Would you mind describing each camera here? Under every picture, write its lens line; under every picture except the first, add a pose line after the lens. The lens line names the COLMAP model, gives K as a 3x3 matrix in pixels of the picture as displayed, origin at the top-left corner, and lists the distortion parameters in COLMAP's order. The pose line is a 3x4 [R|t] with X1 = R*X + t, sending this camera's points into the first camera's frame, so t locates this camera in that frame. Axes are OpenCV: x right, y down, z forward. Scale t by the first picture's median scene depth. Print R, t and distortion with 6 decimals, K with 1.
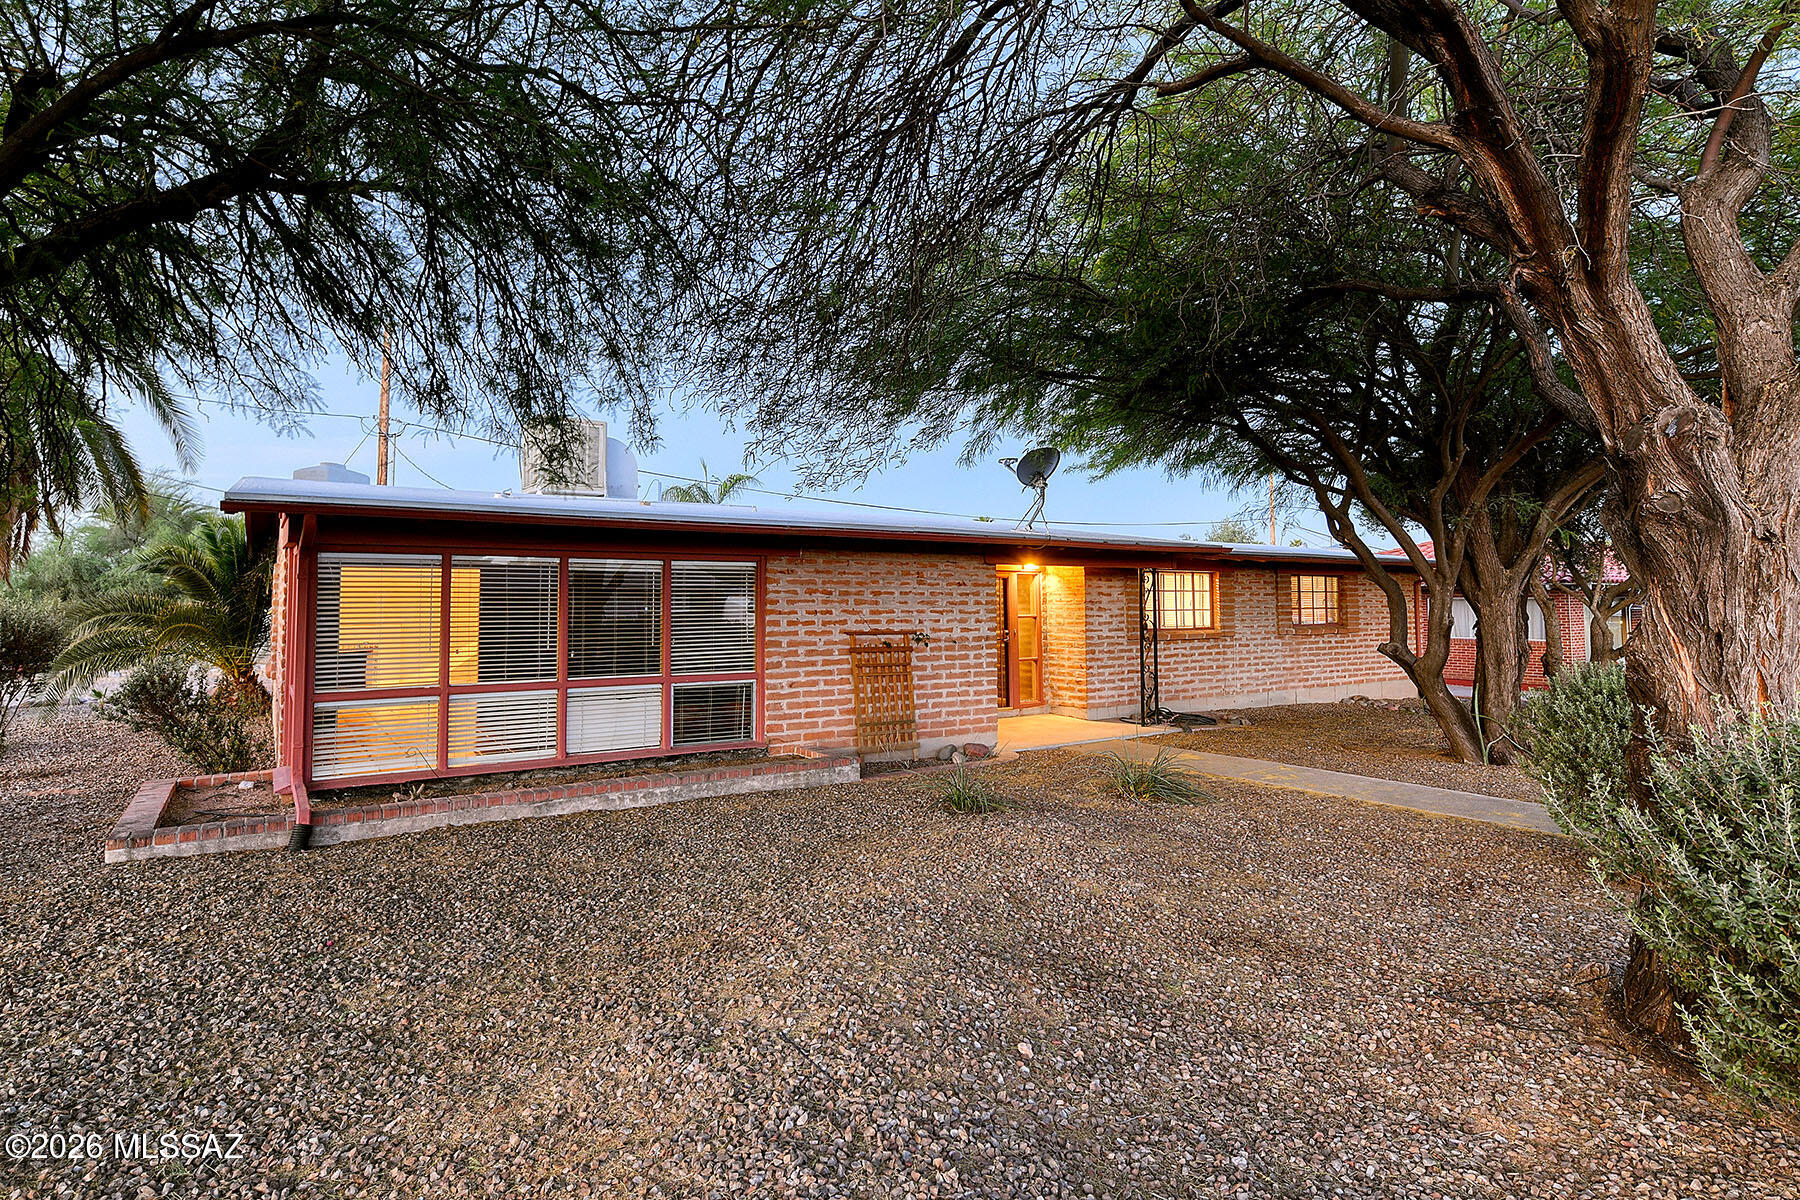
lens RADIAL K [[816.7, 0, 899.1], [0, 816.7, 585.9], [0, 0, 1]] dist [0.001188, 0.000257]
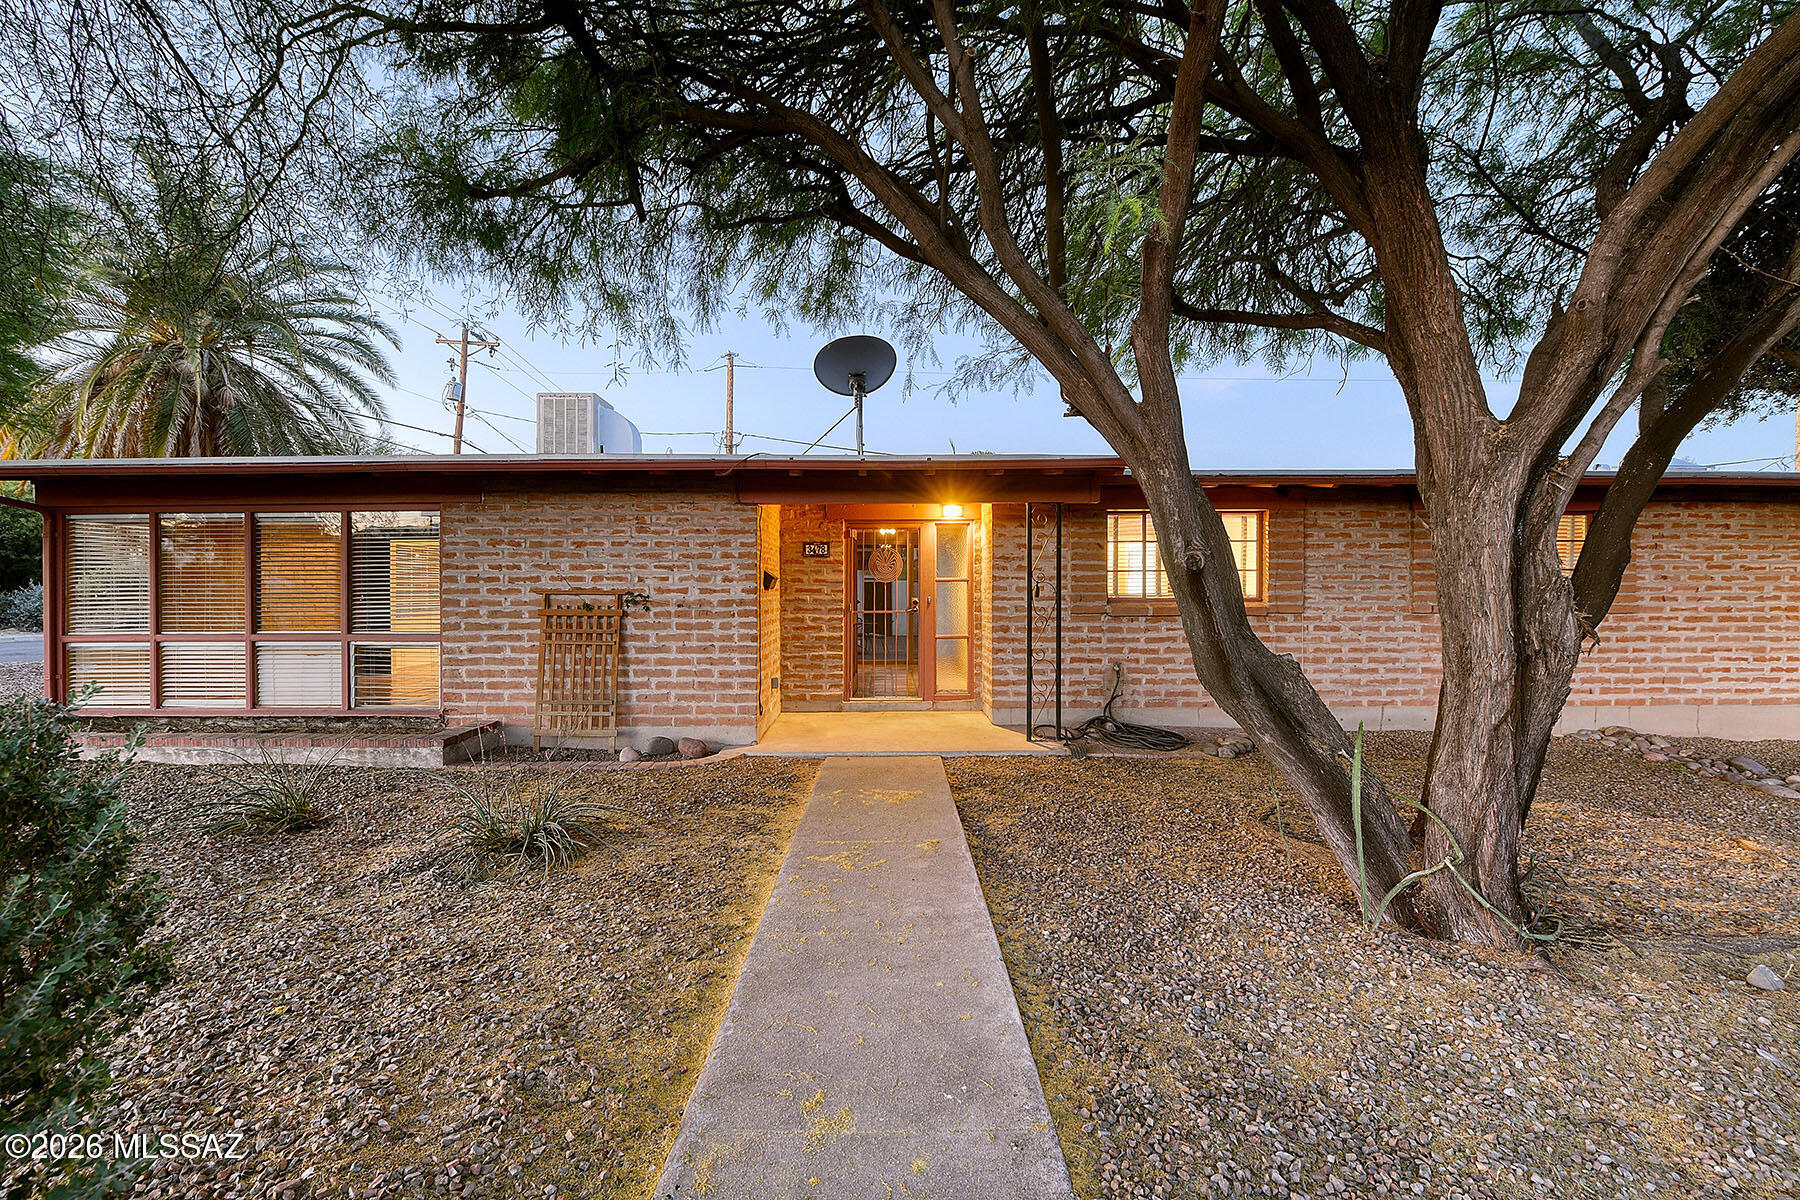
lens RADIAL K [[740.7, 0, 899.9], [0, 740.7, 611.4], [0, 0, 1]] dist [-0.012012, -0.000133]
pose [[0.860493, 0.016972, -0.509180, 0.620205], [0.009825, 0.998706, 0.049893, 0.042137], [0.509368, -0.047935, 0.859213, 0.519225]]
